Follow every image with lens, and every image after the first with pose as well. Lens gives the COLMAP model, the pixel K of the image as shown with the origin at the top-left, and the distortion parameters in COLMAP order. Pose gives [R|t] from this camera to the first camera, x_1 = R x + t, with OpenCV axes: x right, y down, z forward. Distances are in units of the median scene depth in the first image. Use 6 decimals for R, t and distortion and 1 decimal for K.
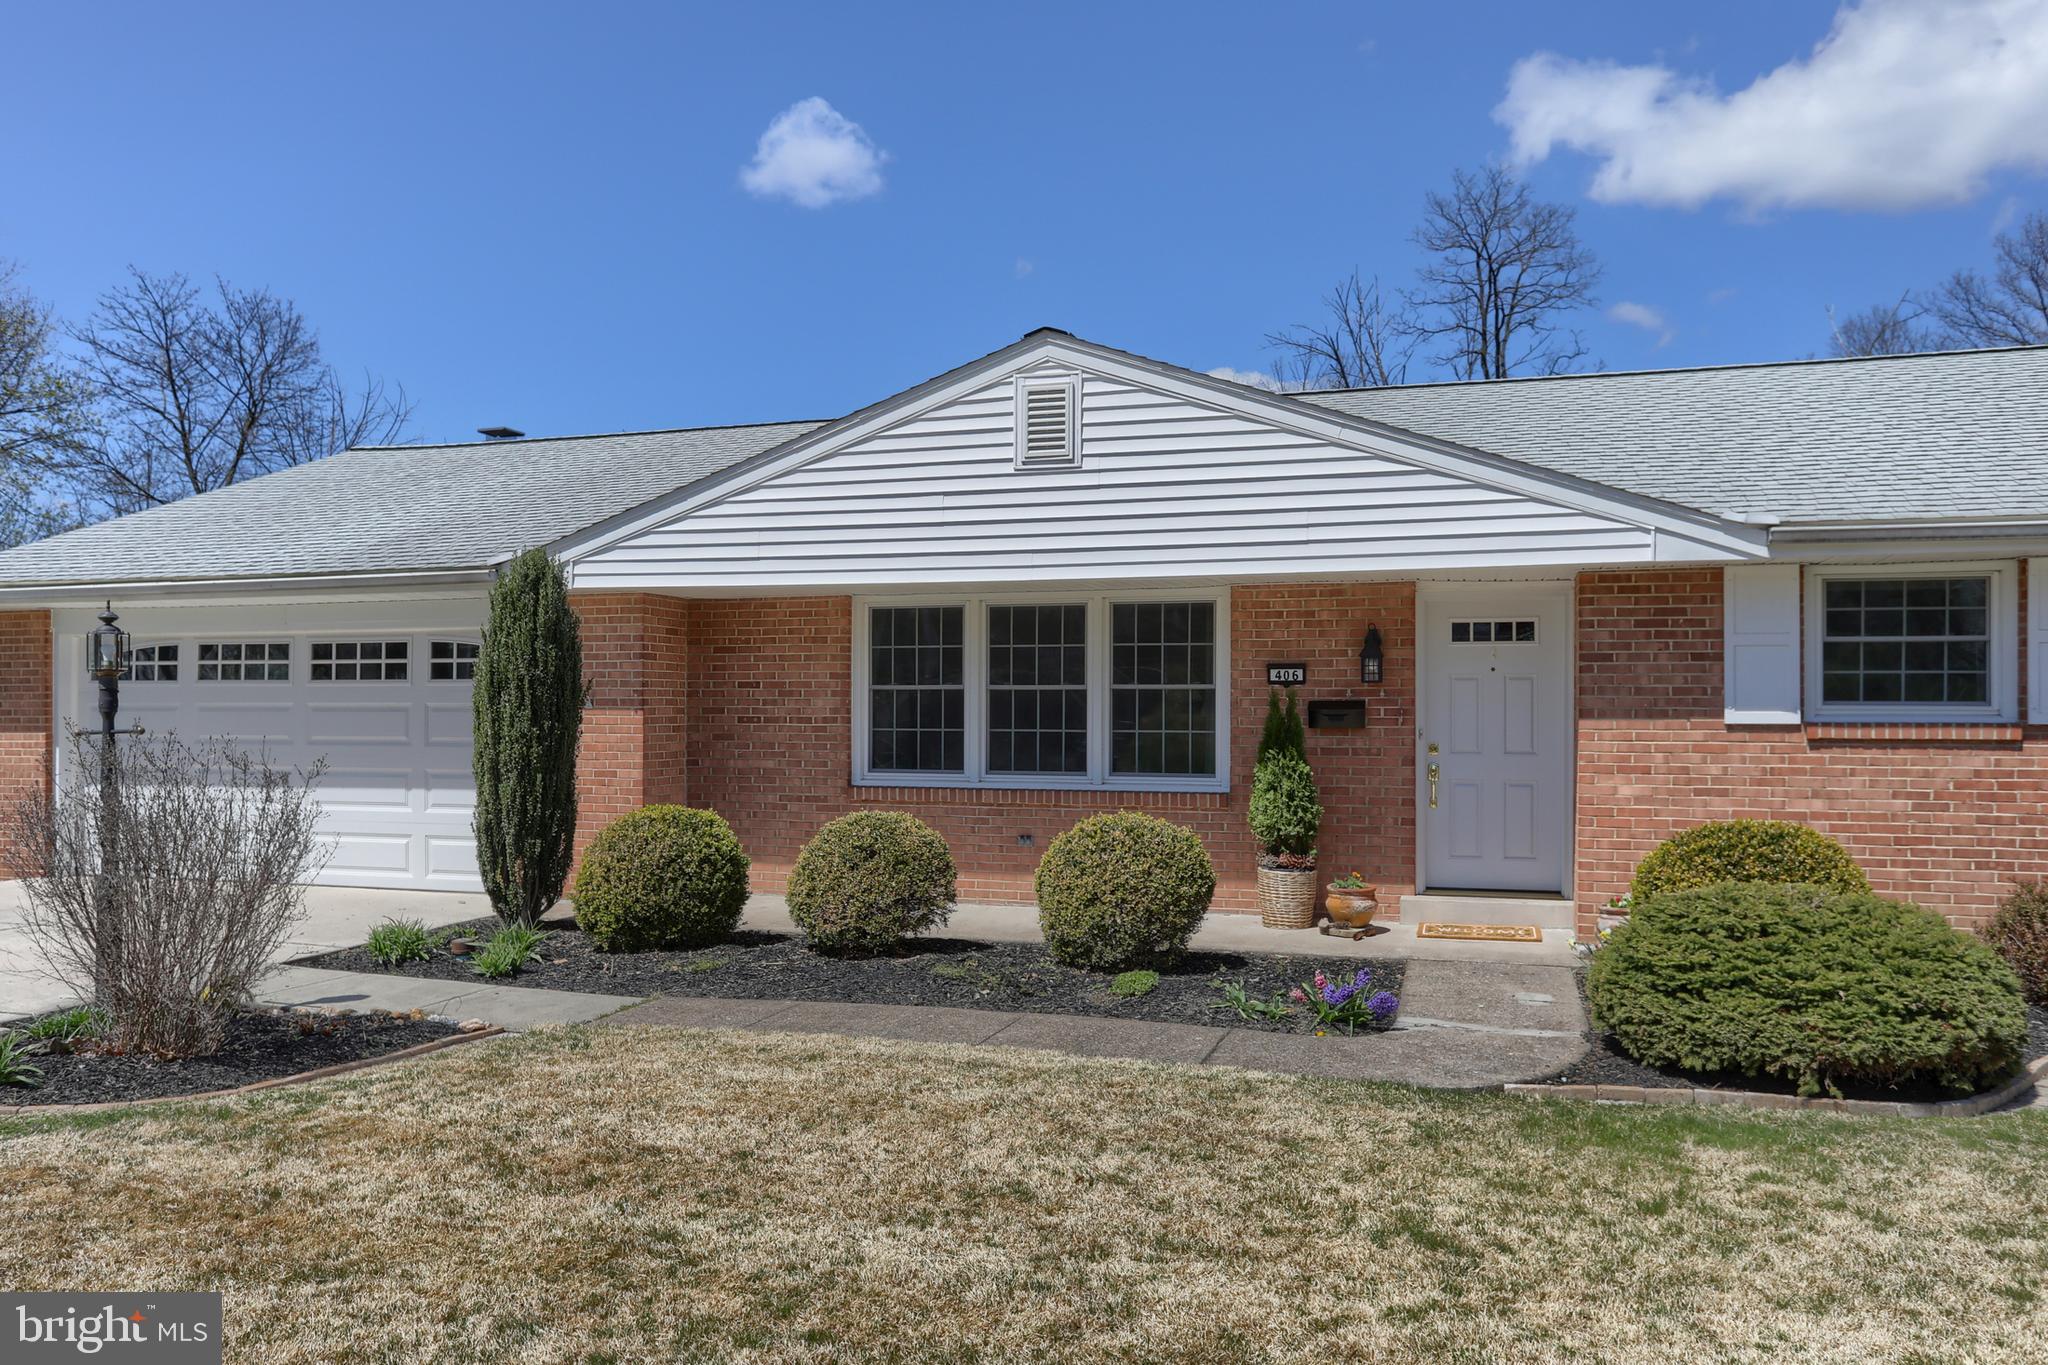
lens RADIAL K [[1474.3, 0, 1024.0], [0, 1474.3, 682.5], [0, 0, 1]] dist [0.002962, 0.005751]
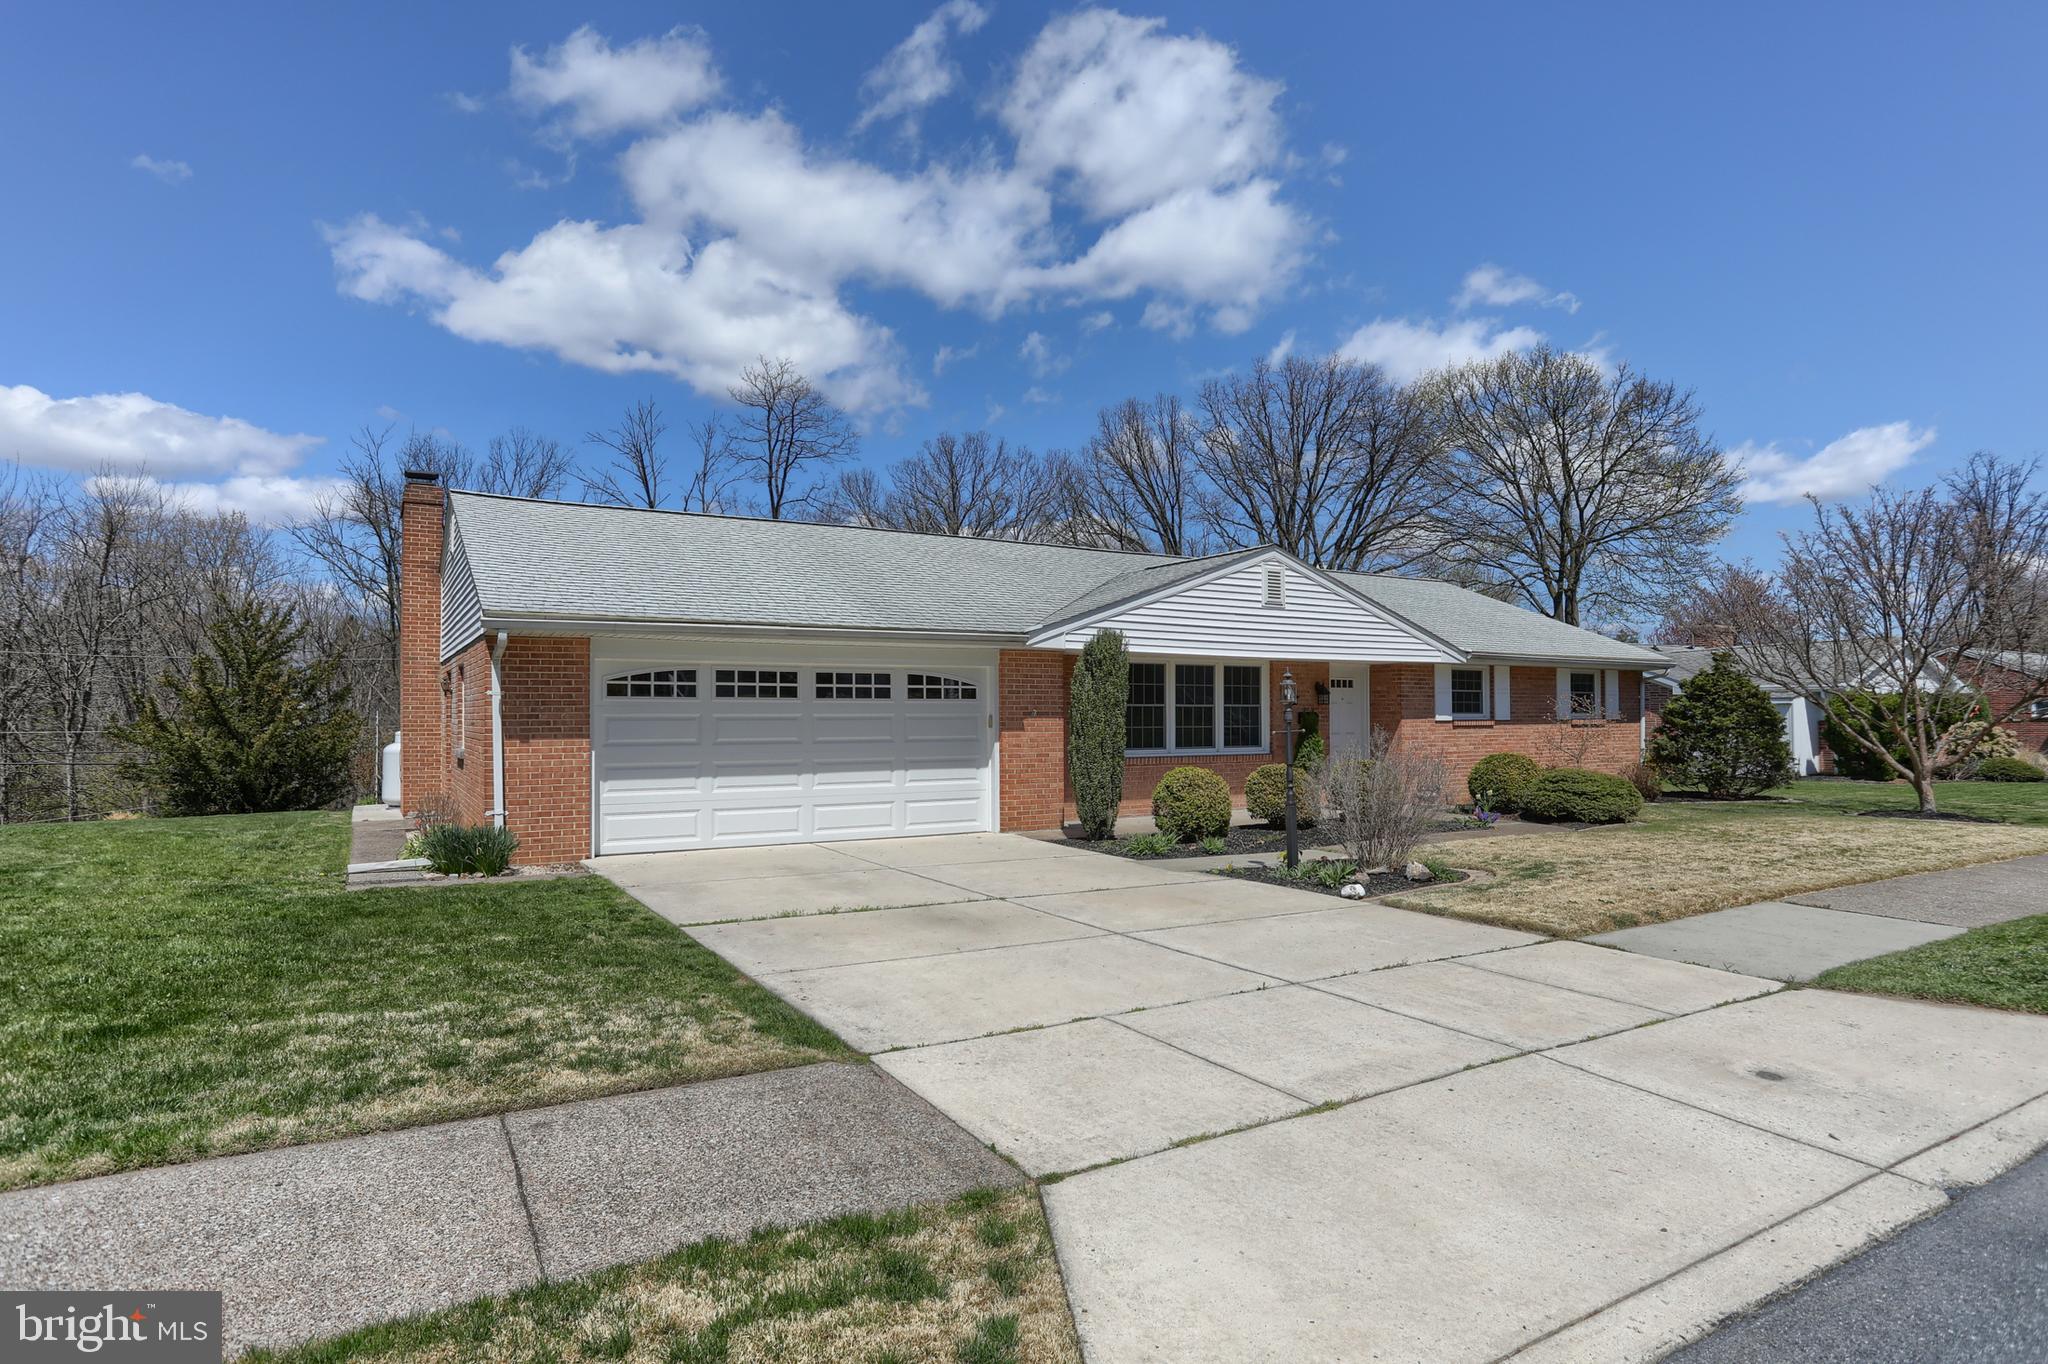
lens RADIAL K [[1131.1, 0, 1024.0], [0, 1131.1, 682.0], [0, 0, 1]] dist [-0.041628, 0.000514]
pose [[0.662745, 0.016634, 0.748660, -1.422608], [-0.014880, 0.999848, -0.009042, -0.012522], [-0.748697, -0.005148, 0.662893, 0.157786]]
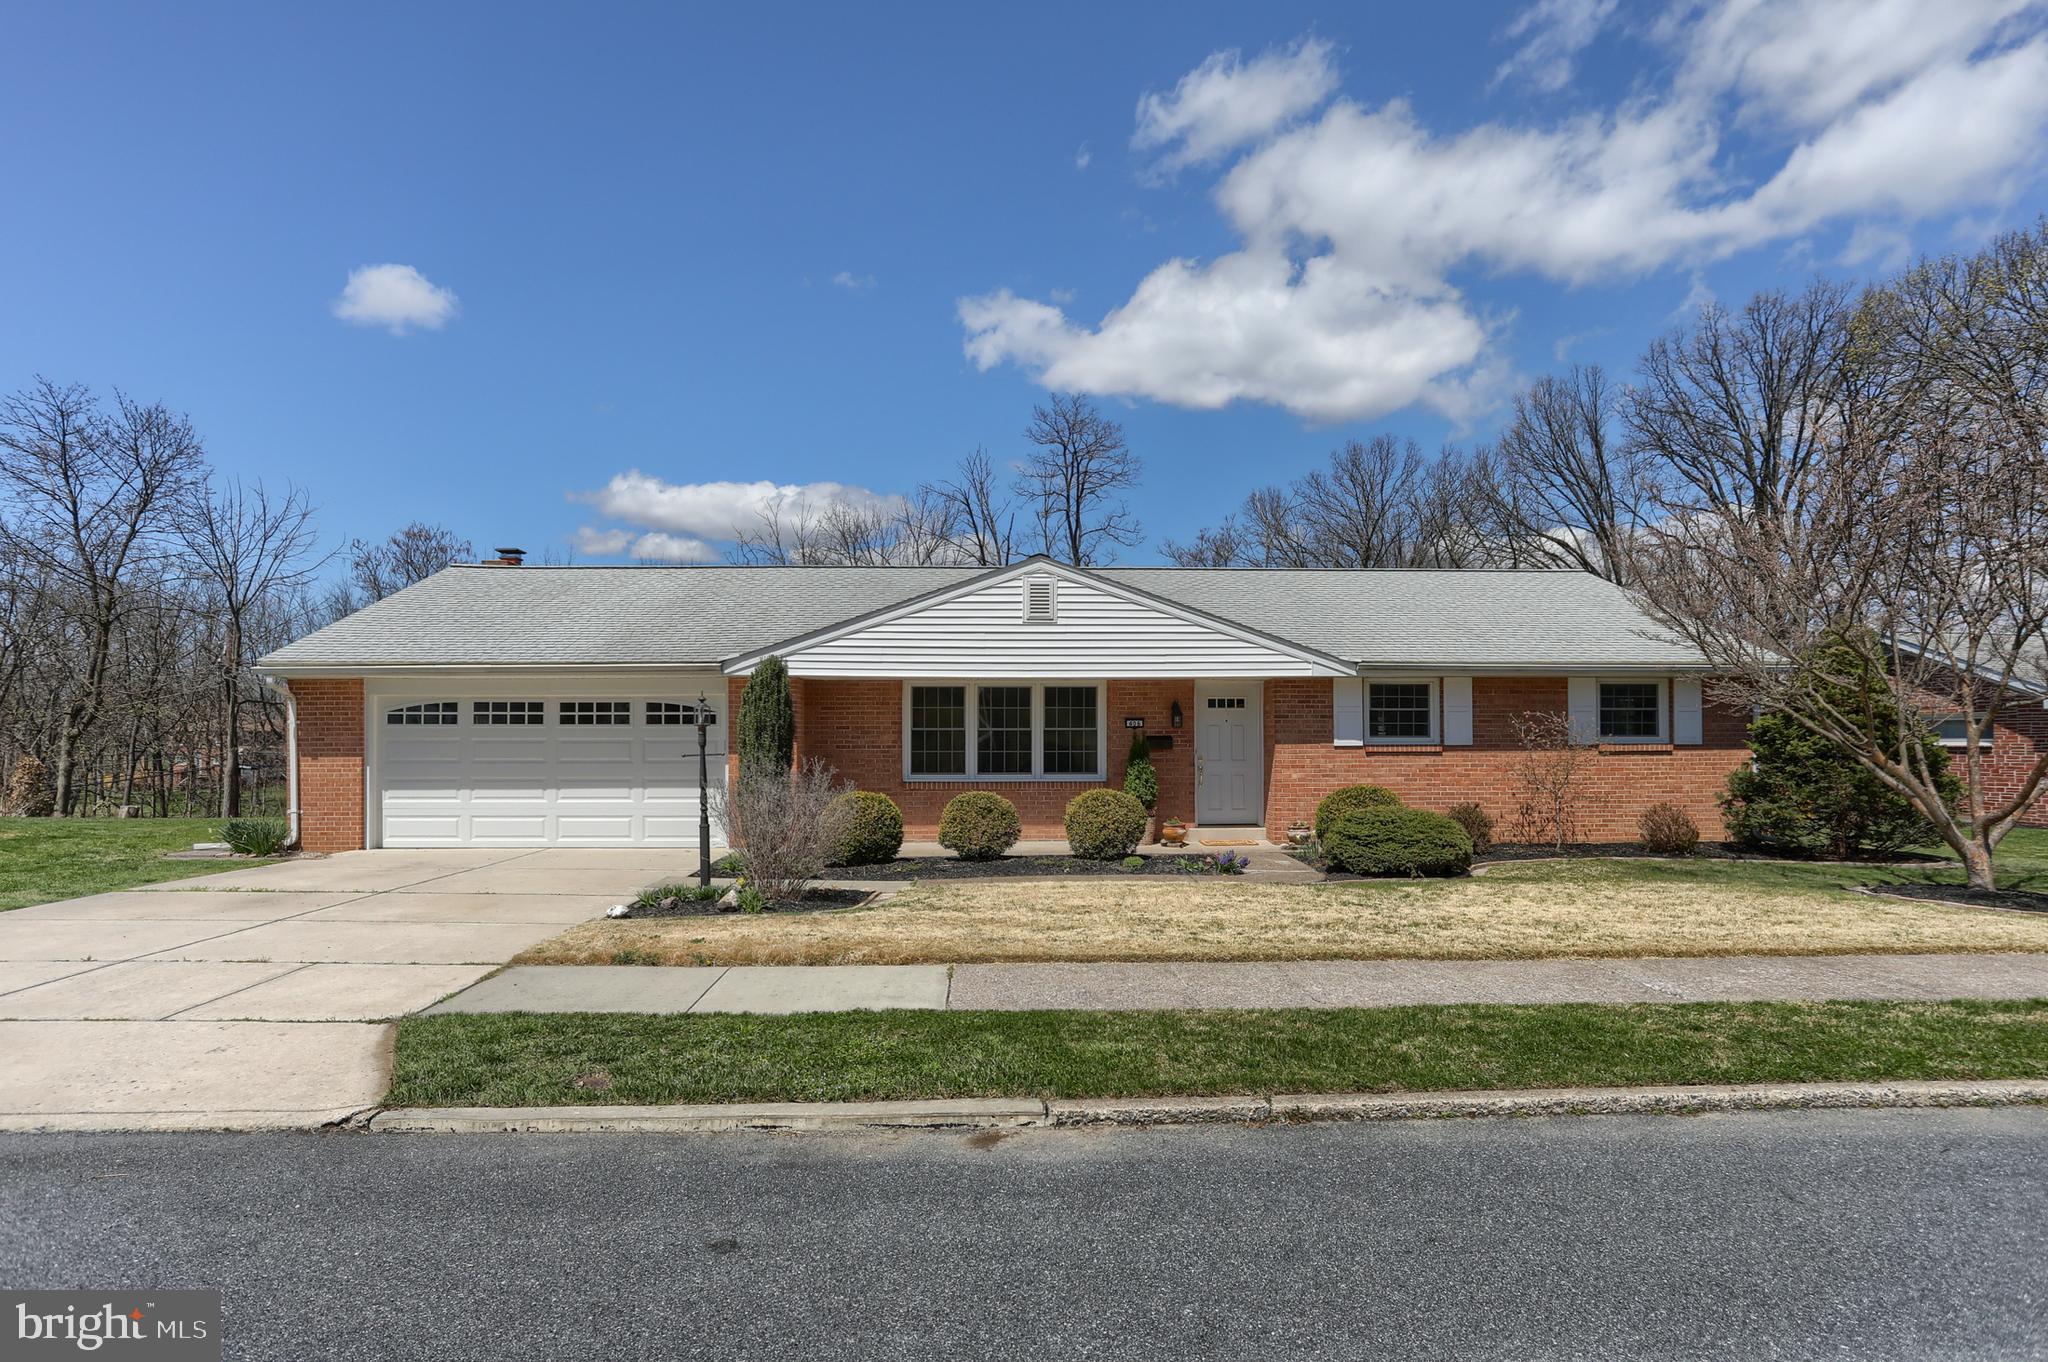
lens RADIAL K [[1131.1, 0, 1024.0], [0, 1131.1, 681.0], [0, 0, 1]] dist [-0.041628, 0.000514]
pose [[0.944091, 0.012661, 0.329441, -0.497085], [-0.002468, 0.999506, -0.031340, -0.014722], [-0.329675, 0.028775, 0.943656, -0.446323]]
